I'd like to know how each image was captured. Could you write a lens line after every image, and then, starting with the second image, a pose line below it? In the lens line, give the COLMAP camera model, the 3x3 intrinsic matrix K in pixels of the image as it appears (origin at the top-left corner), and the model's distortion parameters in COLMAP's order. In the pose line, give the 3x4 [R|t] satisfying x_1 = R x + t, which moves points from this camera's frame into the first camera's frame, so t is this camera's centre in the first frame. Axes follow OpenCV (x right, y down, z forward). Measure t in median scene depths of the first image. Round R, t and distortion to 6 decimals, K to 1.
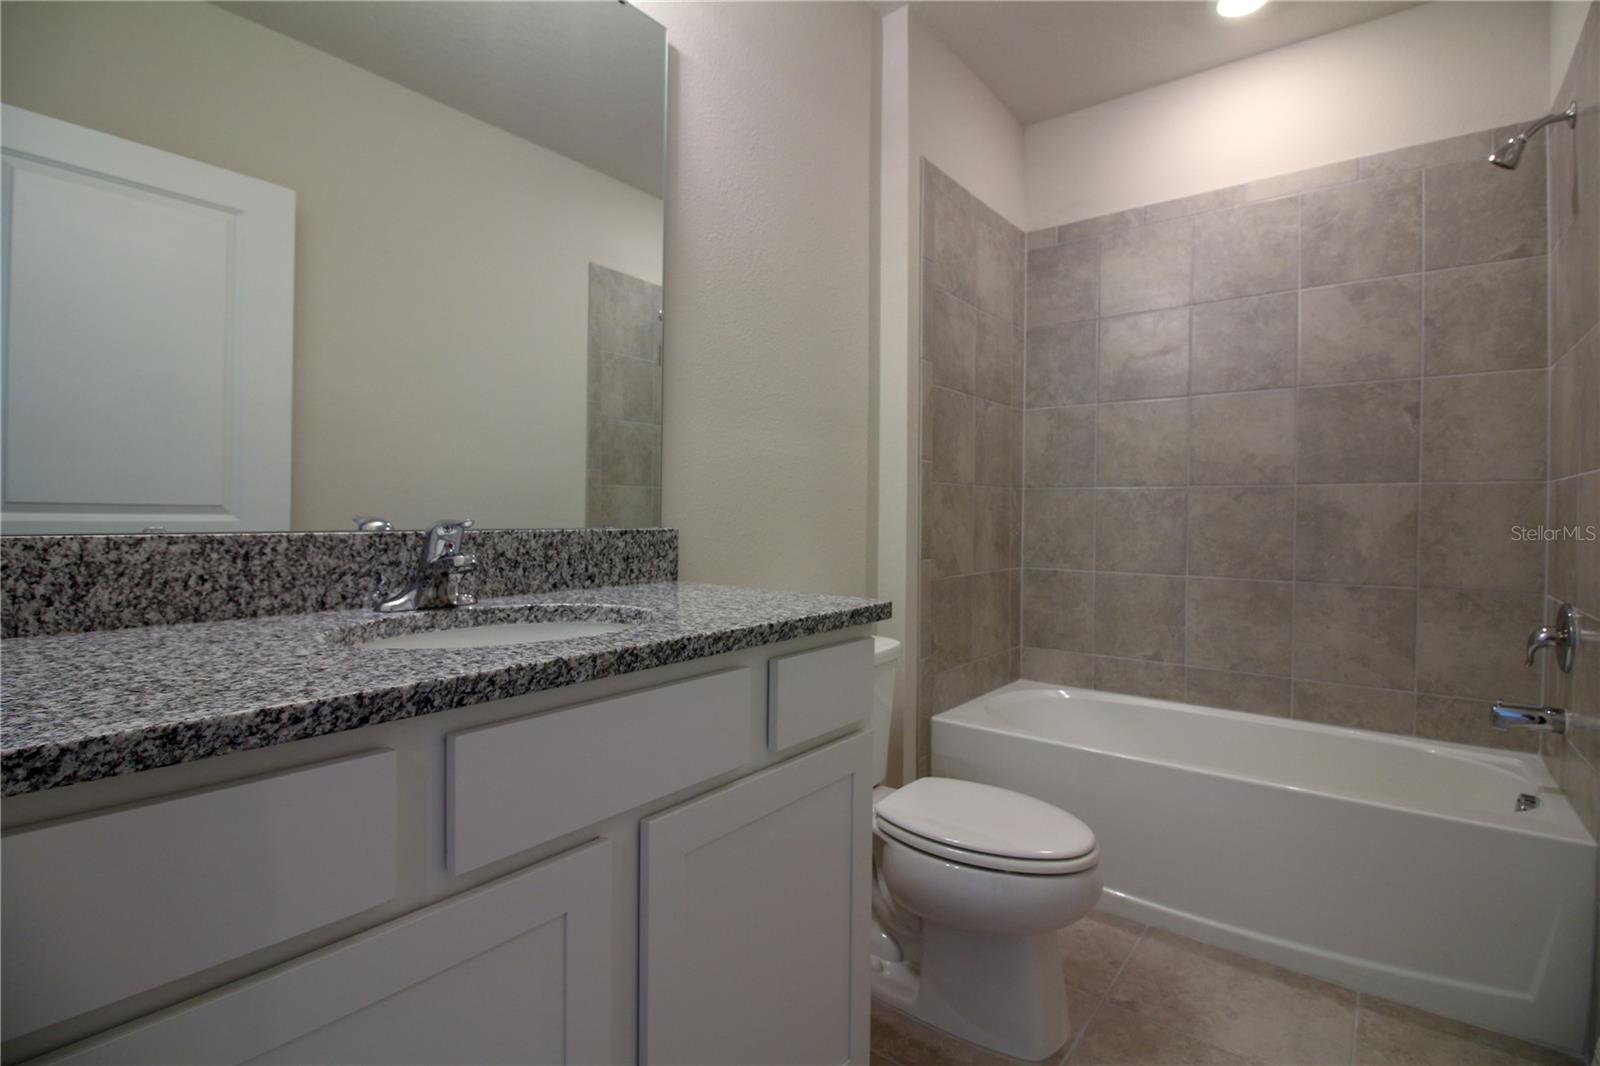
lens RADIAL K [[750.7, 0, 798.0], [0, 750.7, 526.4], [0, 0, 1]] dist [-0.012834, -0.006322]
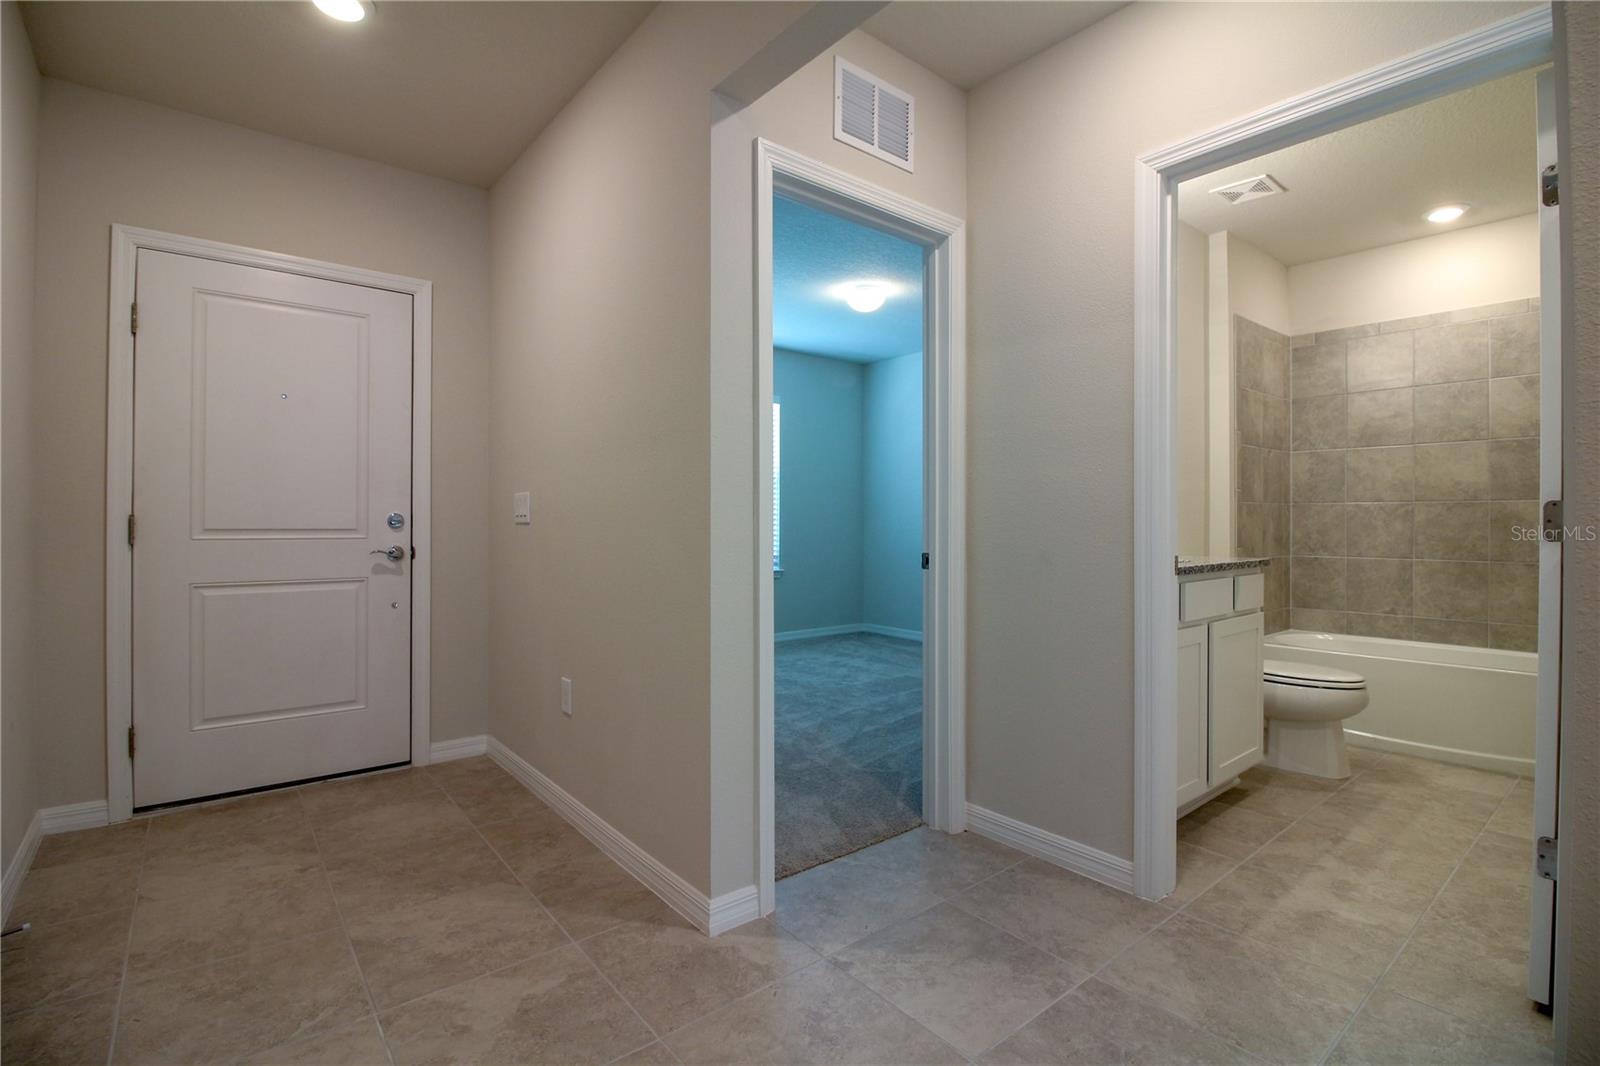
lens RADIAL K [[750.7, 0, 798.9], [0, 750.7, 523.5], [0, 0, 1]] dist [-0.012834, -0.006322]
pose [[0.976374, -0.008089, -0.215937, -0.395370], [0.005174, 0.999888, -0.014062, 0.006731], [0.216026, 0.012613, 0.976306, -0.784995]]
